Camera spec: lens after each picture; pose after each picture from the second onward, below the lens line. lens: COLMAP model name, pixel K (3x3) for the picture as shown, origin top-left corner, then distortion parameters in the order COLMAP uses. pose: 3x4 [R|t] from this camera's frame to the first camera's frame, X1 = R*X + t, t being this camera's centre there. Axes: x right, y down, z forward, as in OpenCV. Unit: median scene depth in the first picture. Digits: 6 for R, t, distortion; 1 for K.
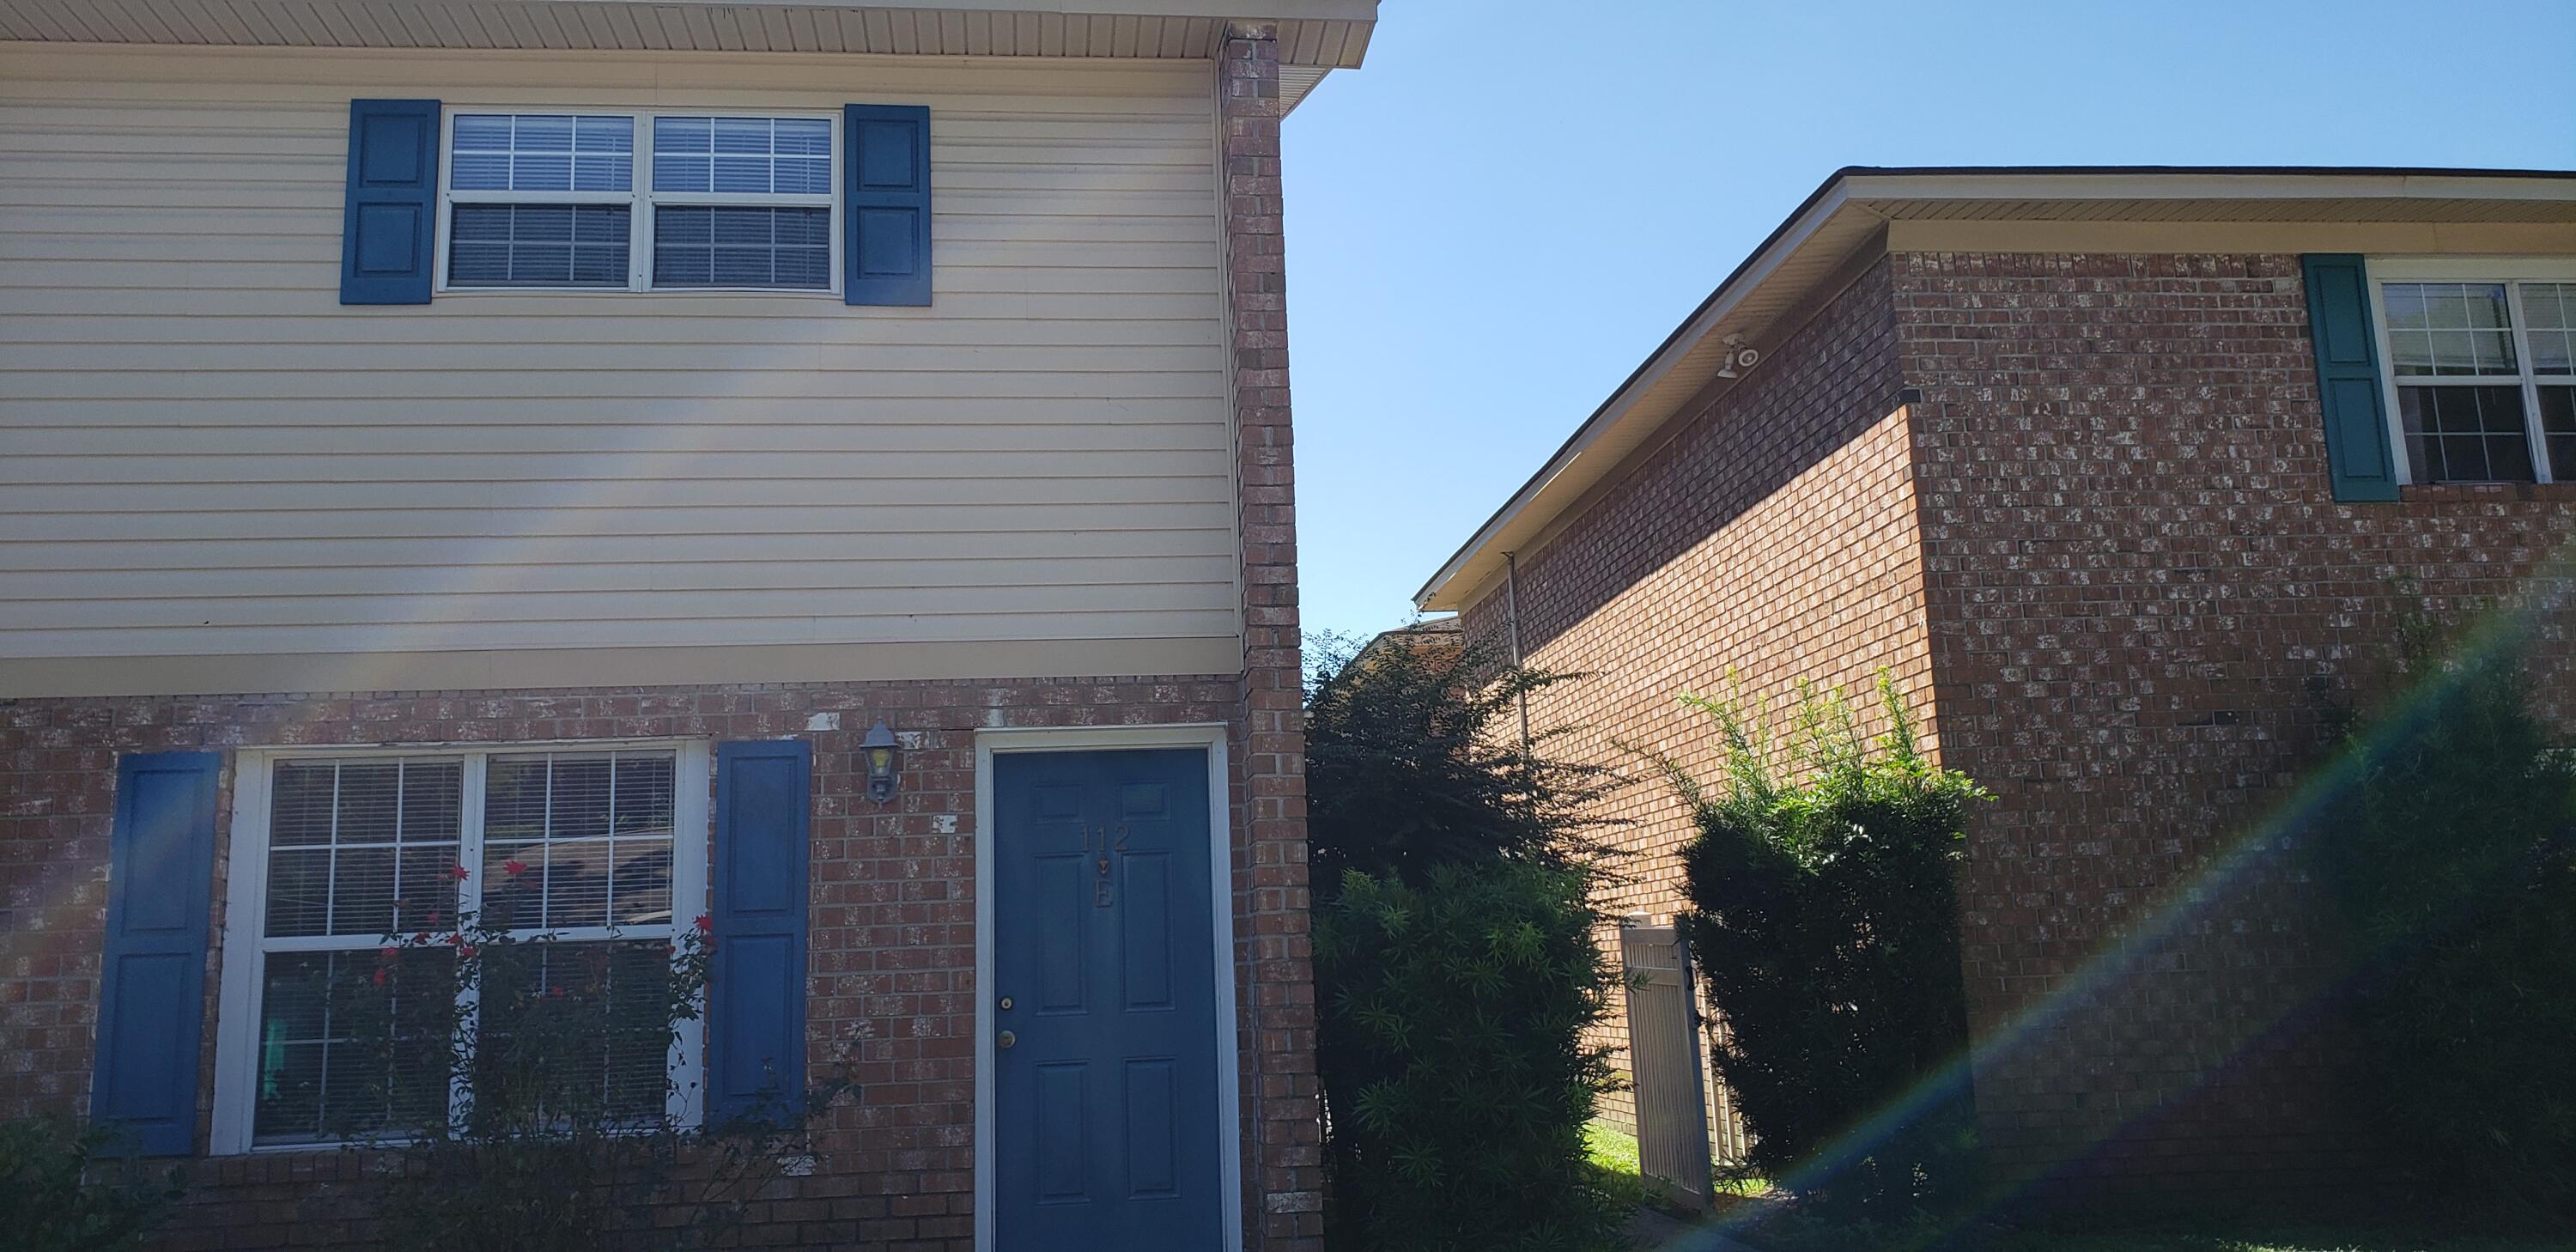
lens RADIAL K [[1801.0, 0, 1290.1], [0, 1801.0, 672.7], [0, 0, 1]] dist [0.138187, -0.231274]
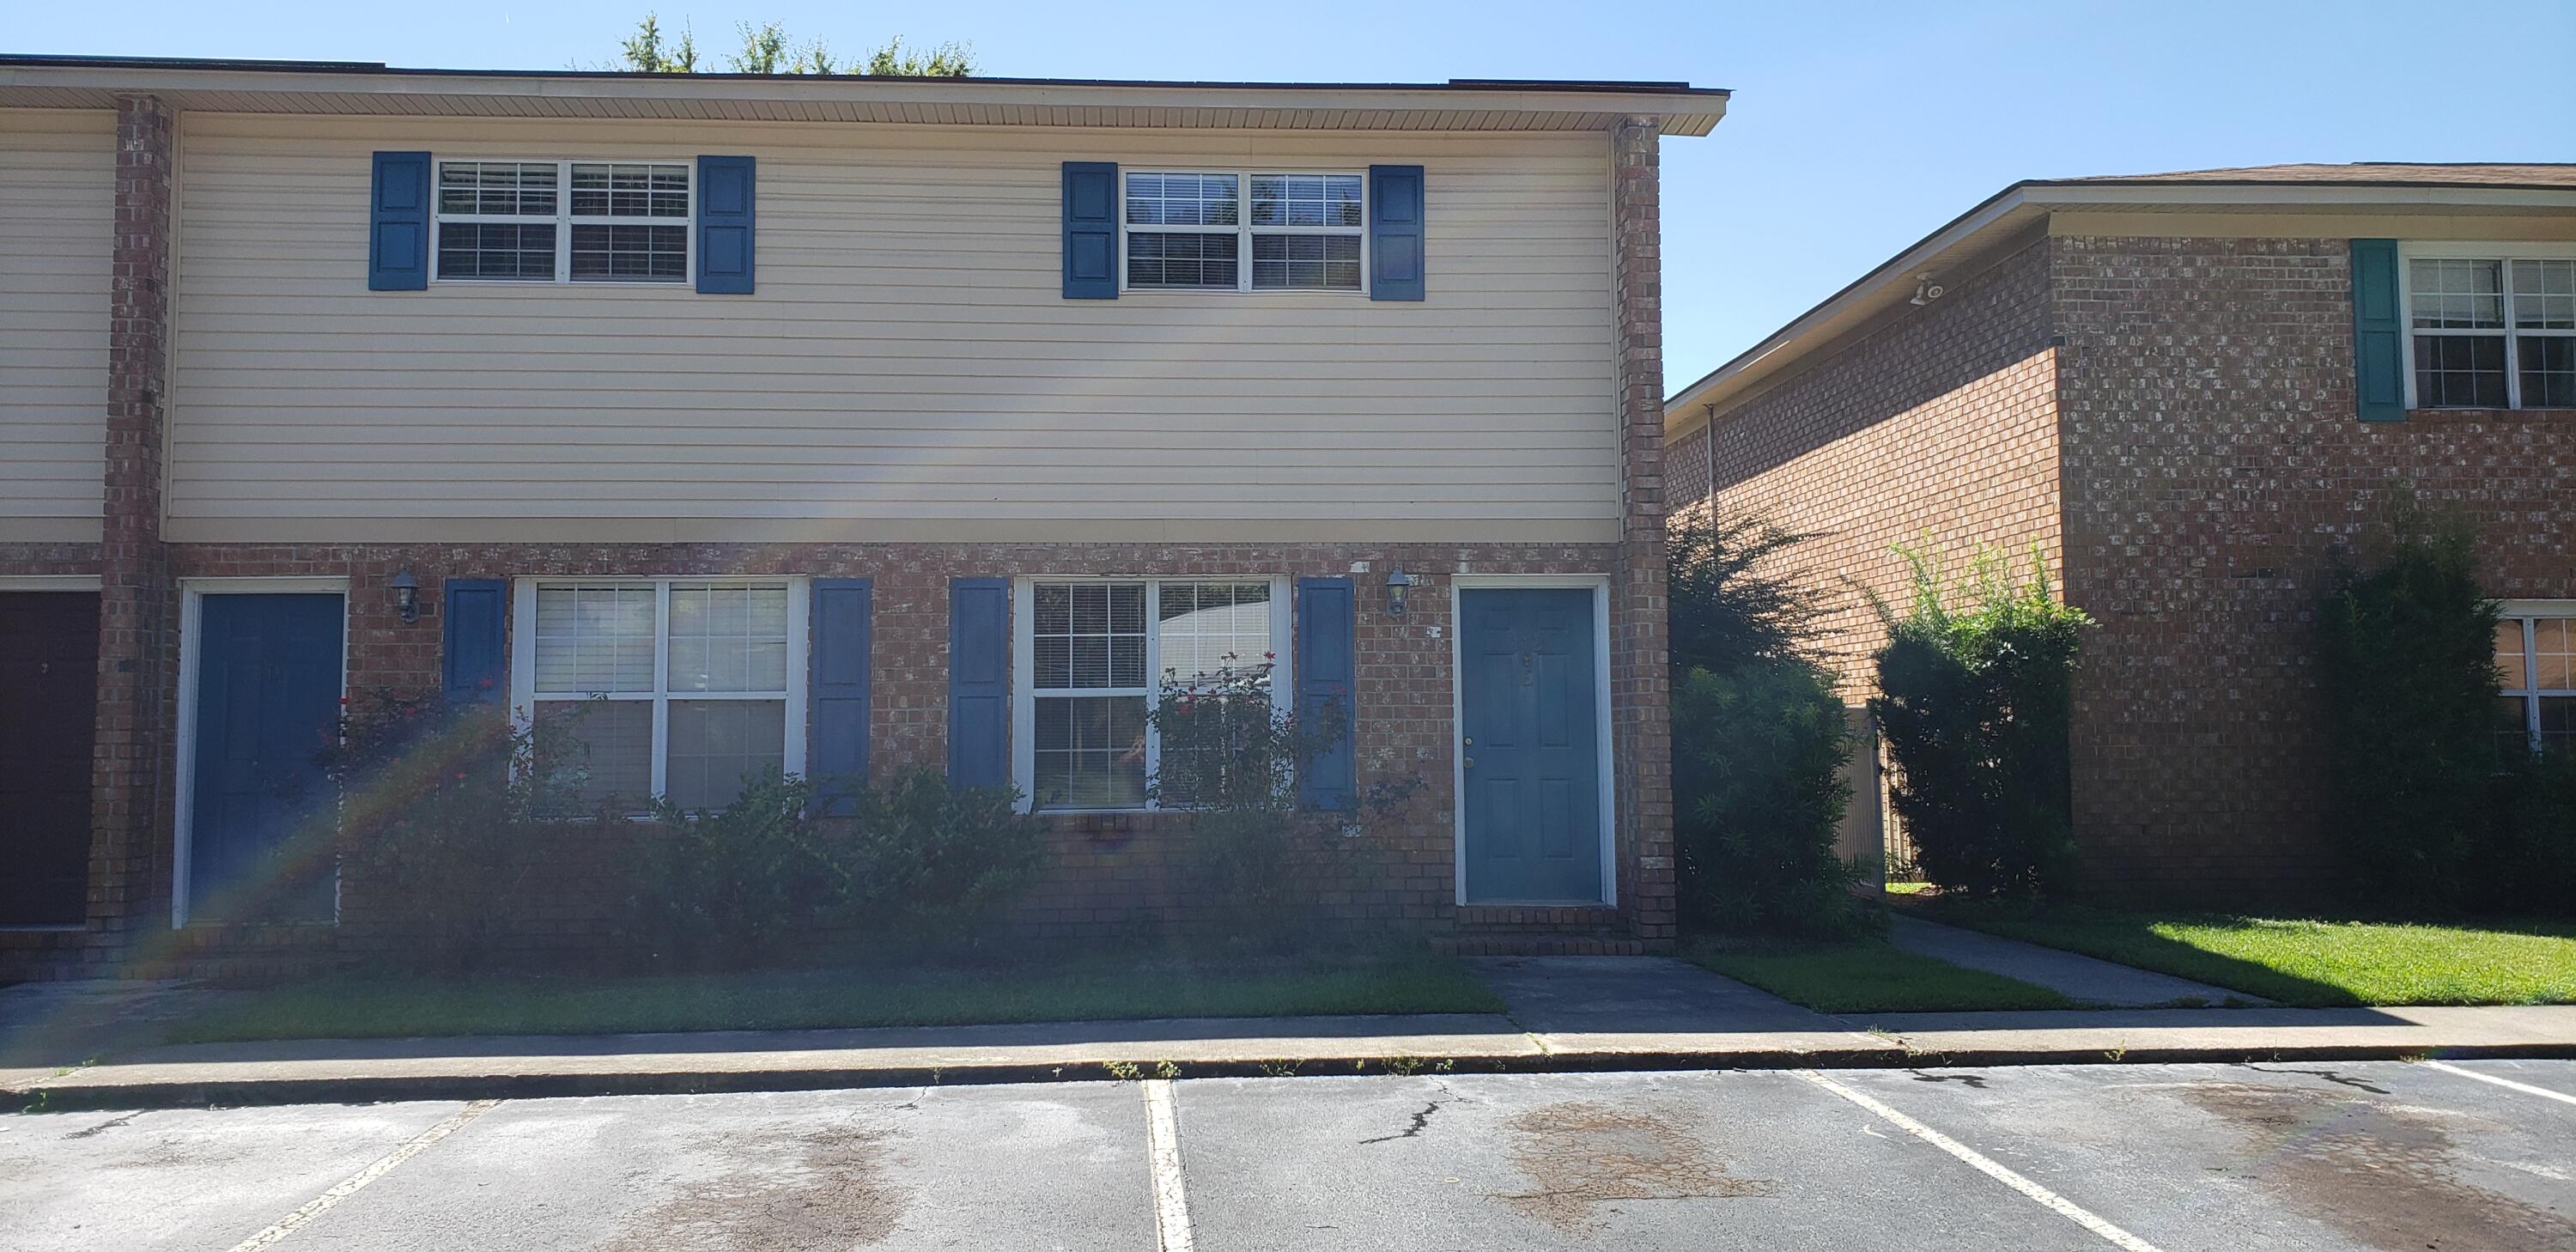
lens RADIAL K [[1870.7, 0, 1288.0], [0, 1870.7, 626.0], [0, 0, 1]] dist [0.141644, -0.193467]
pose [[0.999157, 0.025543, -0.032145, -0.204440], [-0.022139, 0.994527, 0.102110, -0.069103], [0.034577, -0.101312, 0.994254, -0.515071]]
